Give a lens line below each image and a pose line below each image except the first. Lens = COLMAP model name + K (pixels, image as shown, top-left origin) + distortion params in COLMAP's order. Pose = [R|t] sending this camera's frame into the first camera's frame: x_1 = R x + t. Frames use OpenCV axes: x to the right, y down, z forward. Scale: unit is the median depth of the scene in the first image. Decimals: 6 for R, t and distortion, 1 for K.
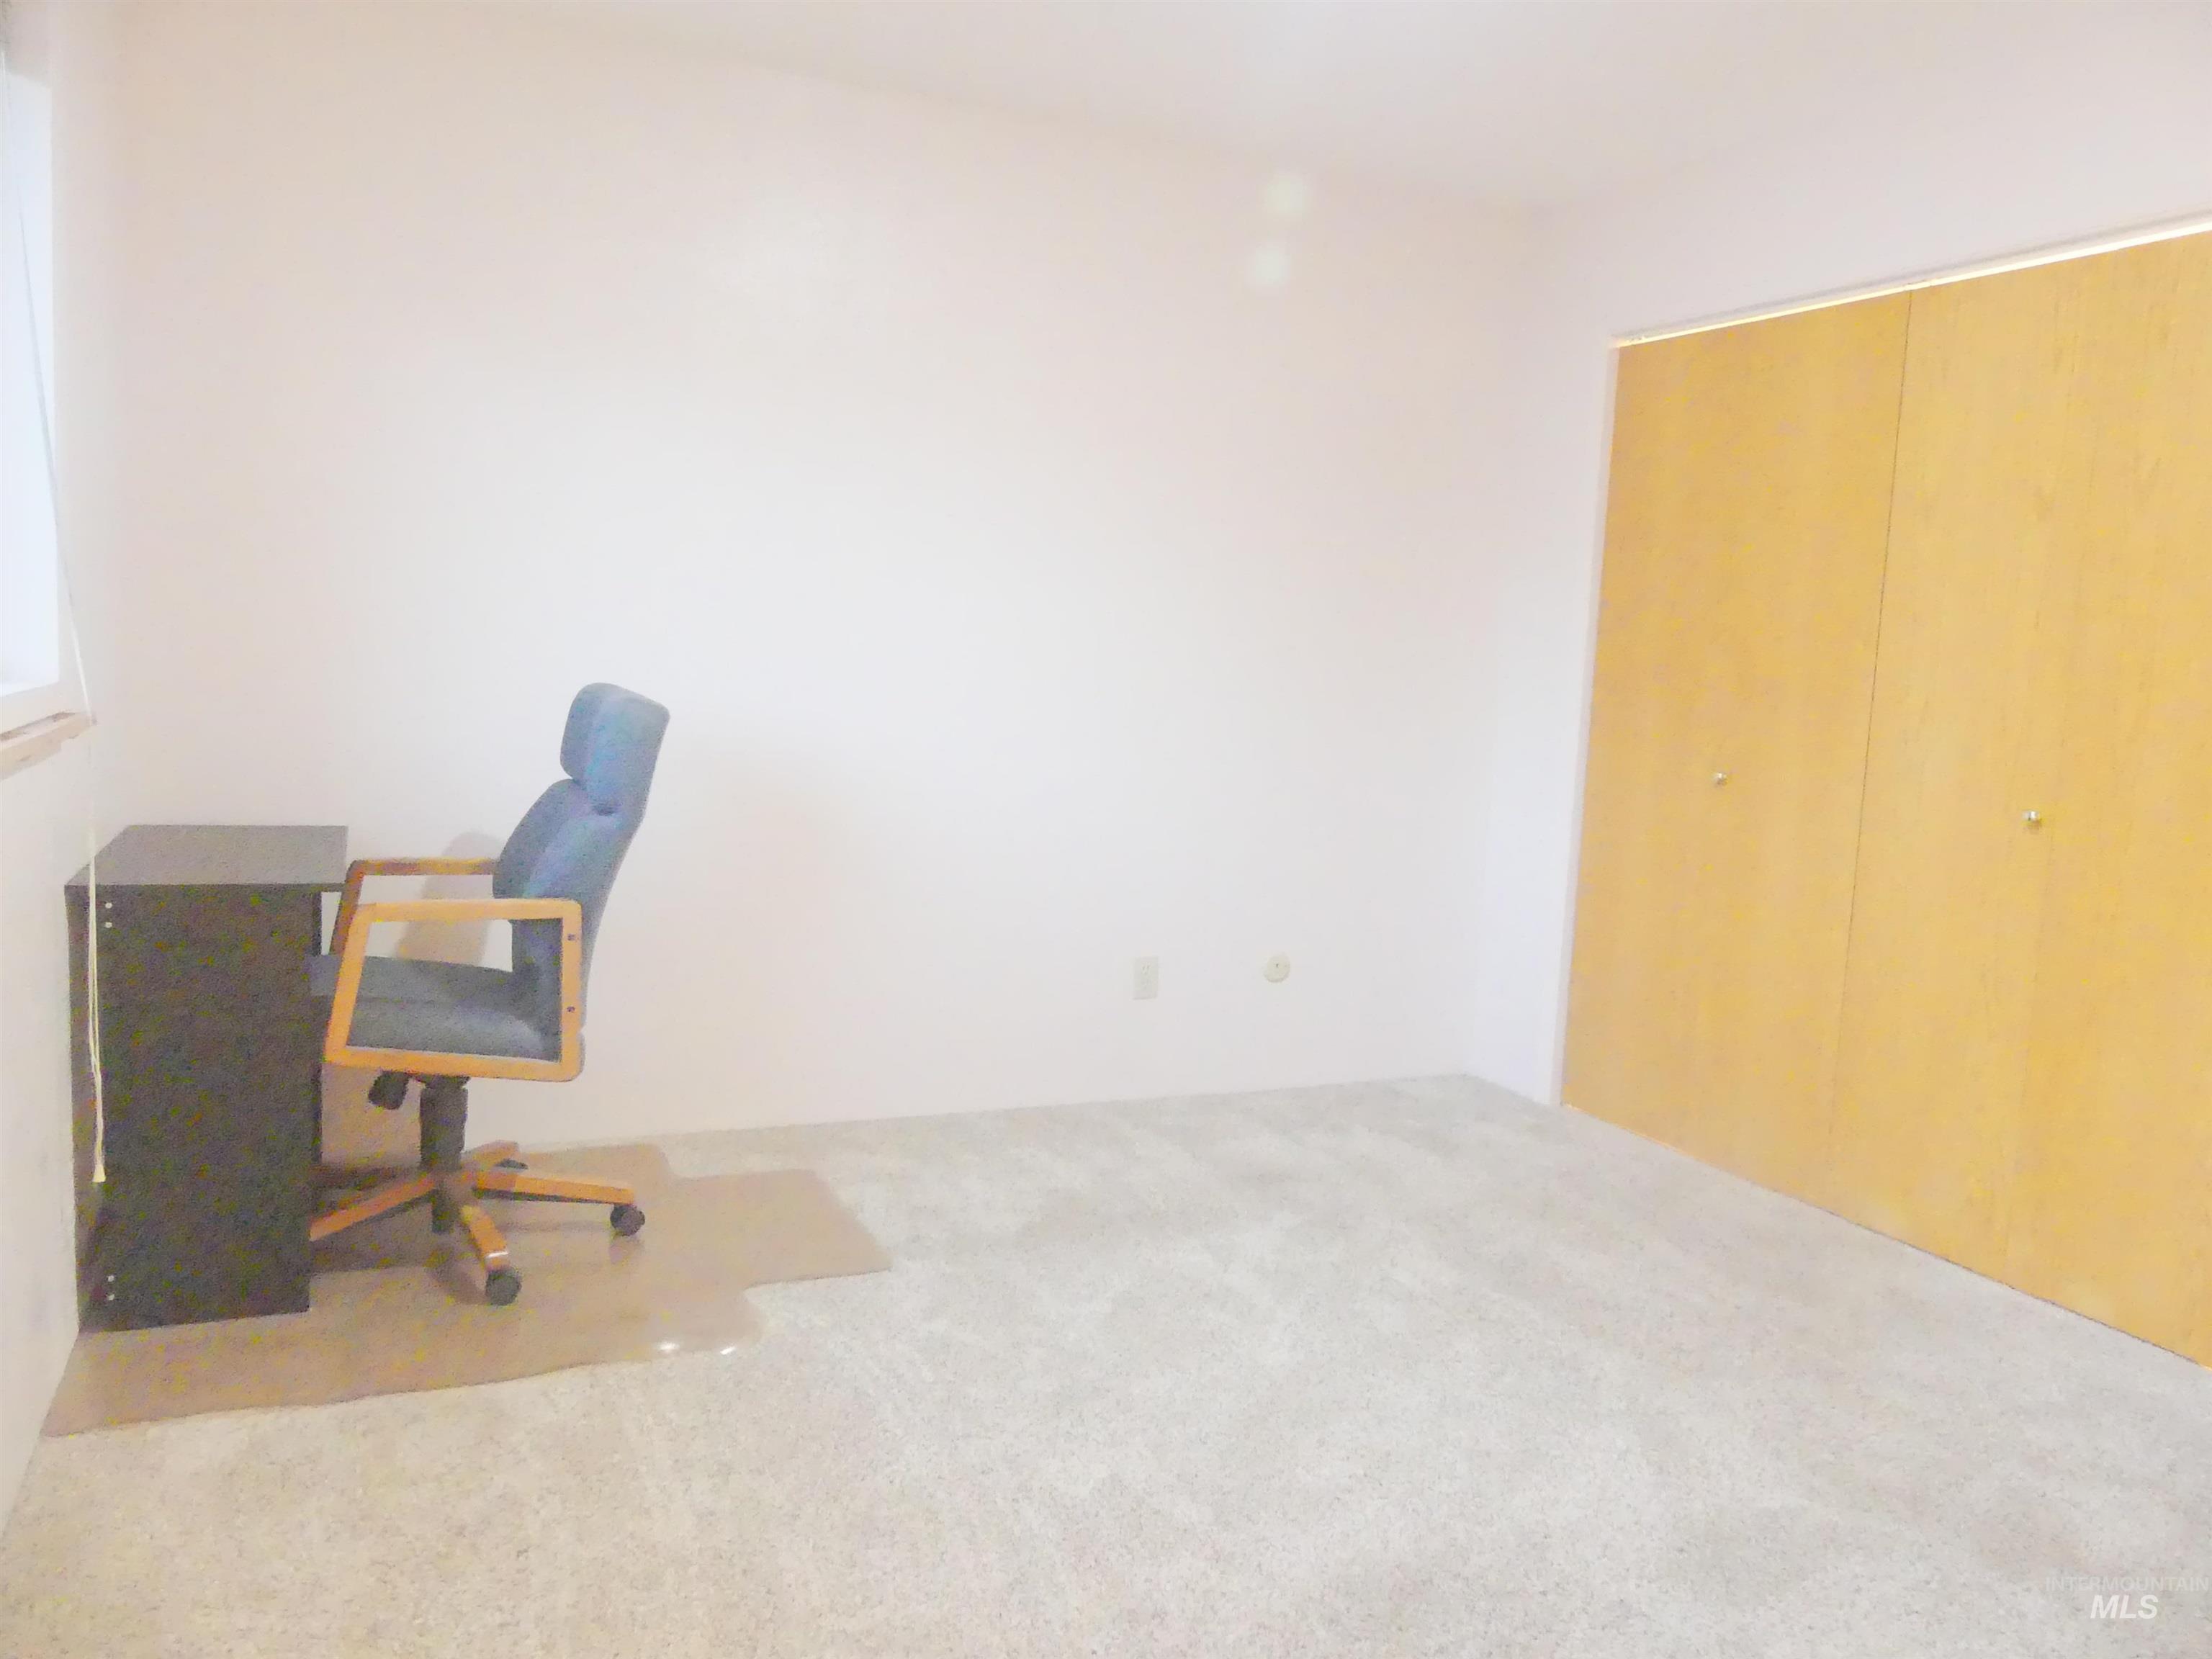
lens RADIAL K [[1655.5, 0, 1116.7], [0, 1655.5, 840.1], [0, 0, 1]] dist [-0.031321, 0.023577]
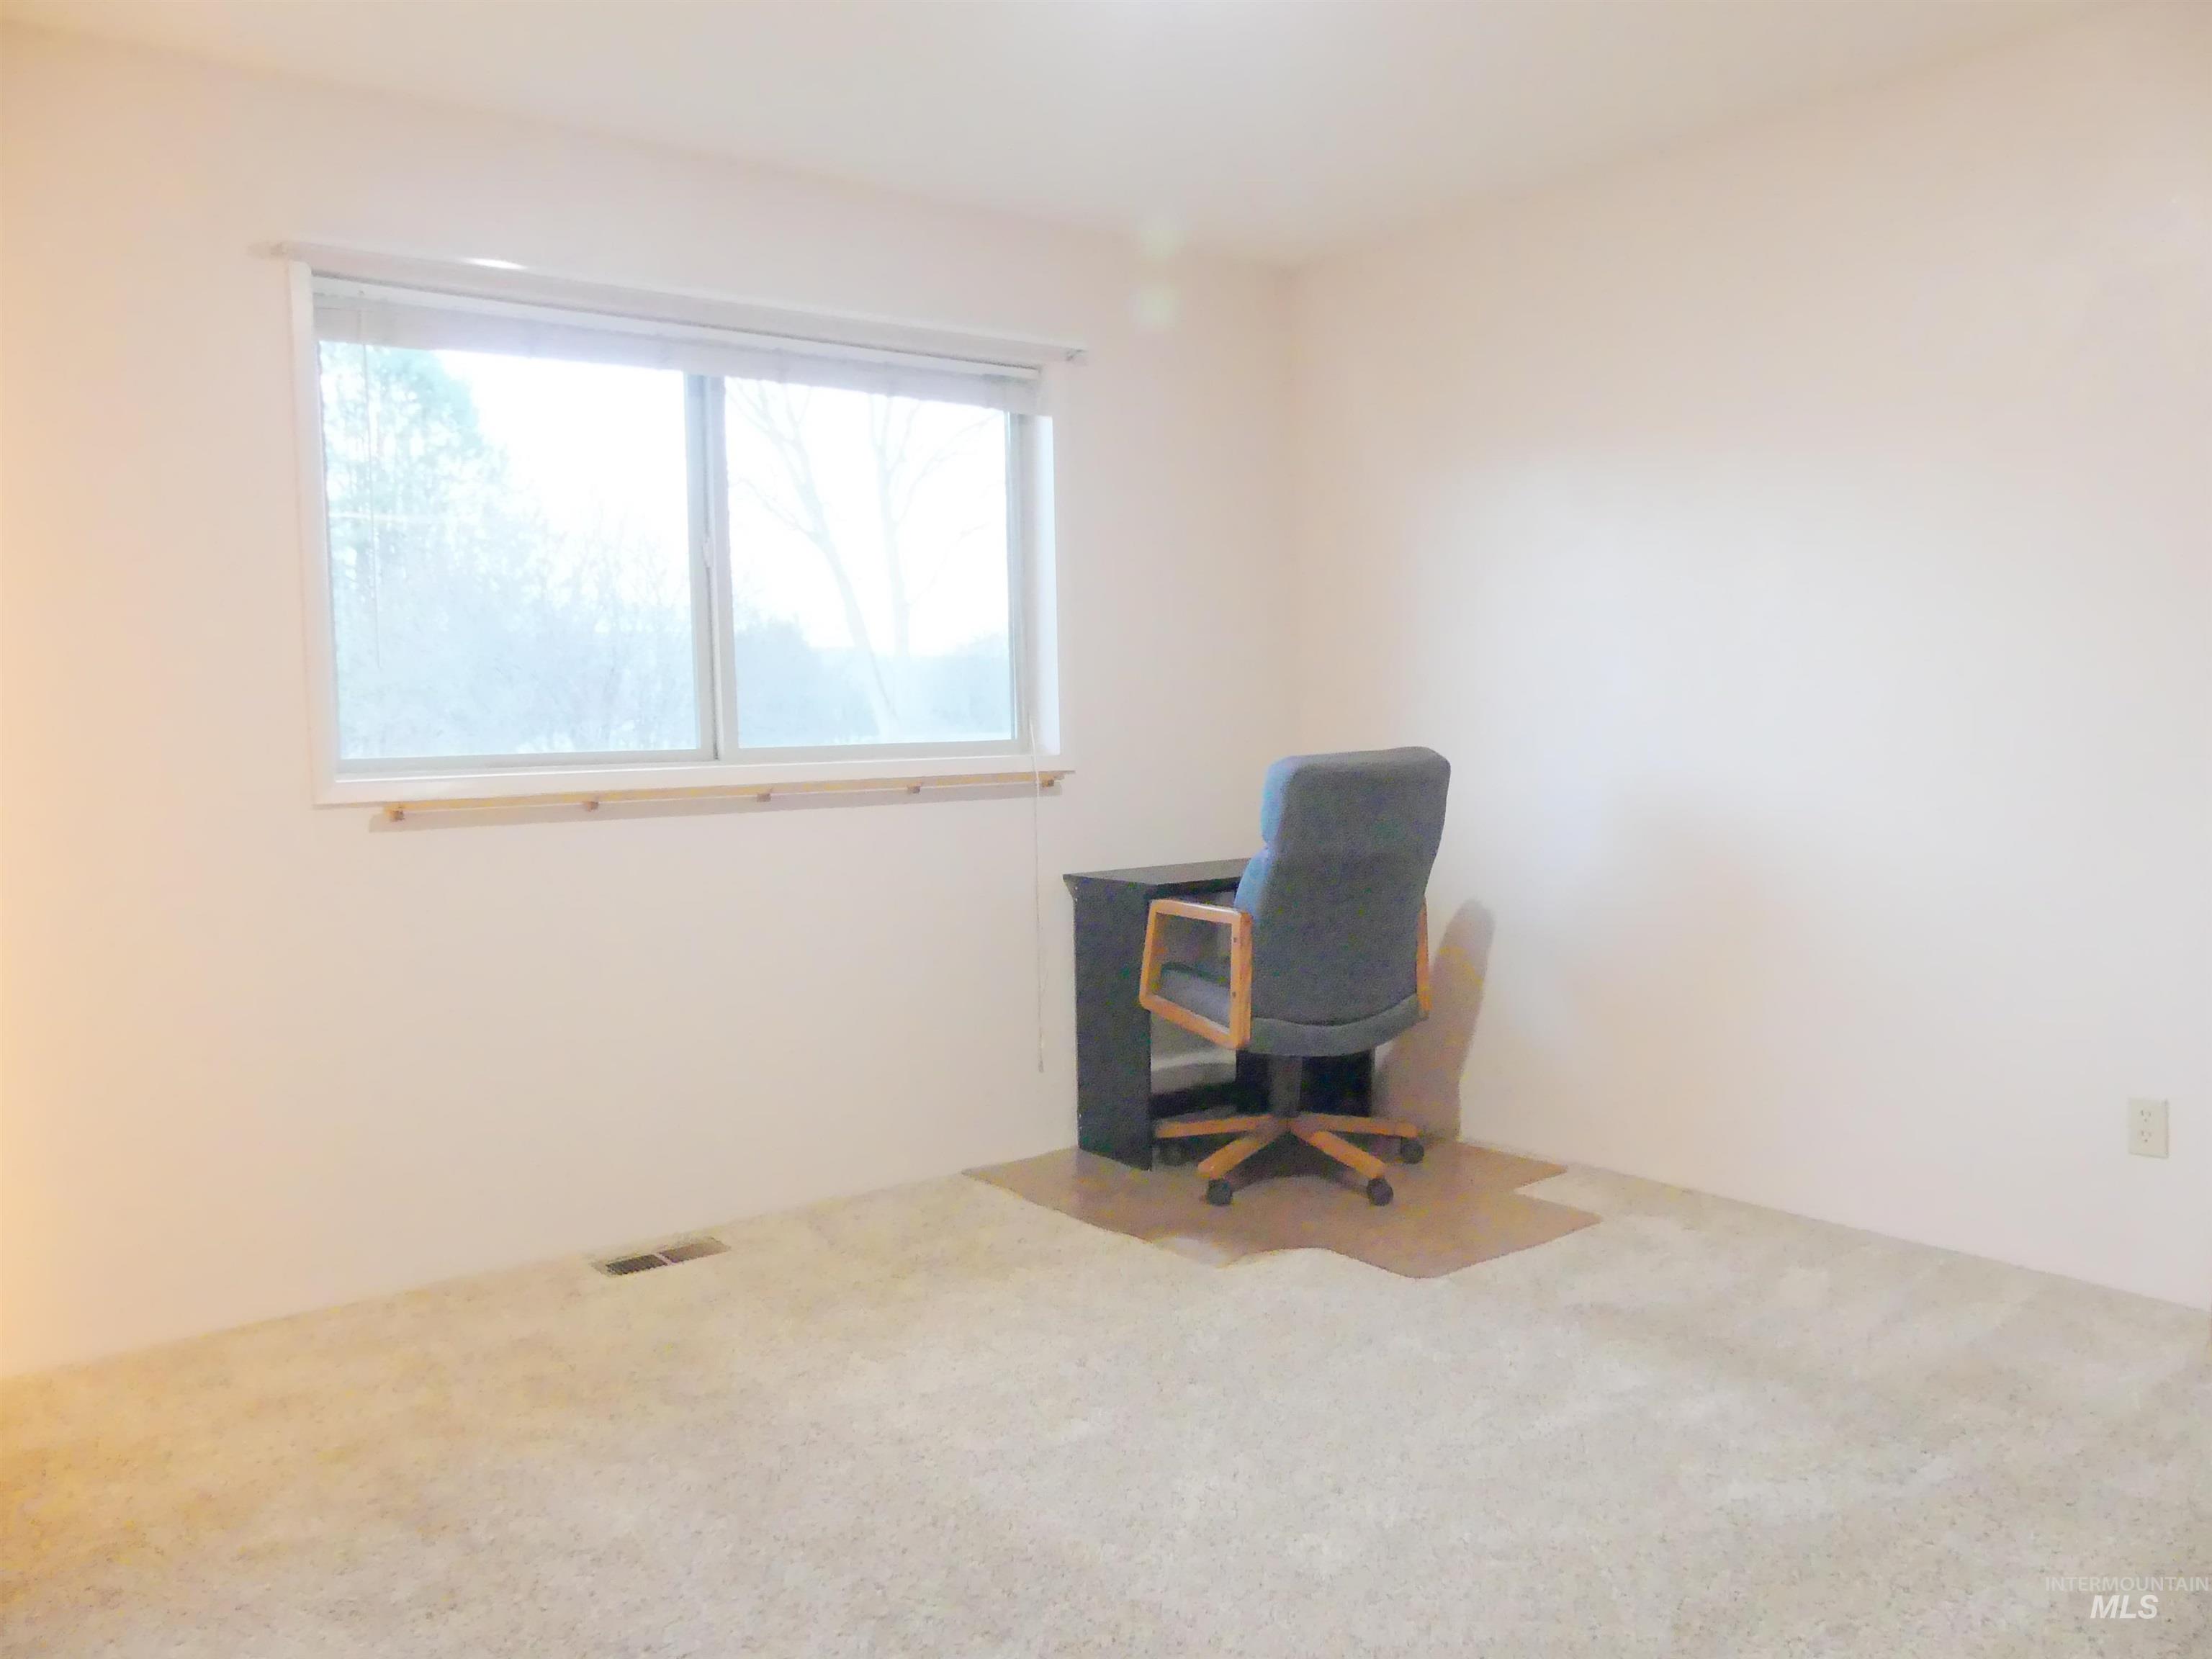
lens RADIAL K [[1655.5, 0, 1116.7], [0, 1655.5, 840.1], [0, 0, 1]] dist [-0.031321, 0.023577]
pose [[0.188629, 0.003742, -0.982041, 0.843170], [-0.072597, 0.997310, -0.010144, -0.001197], [0.979361, 0.073207, 0.188393, 0.553971]]
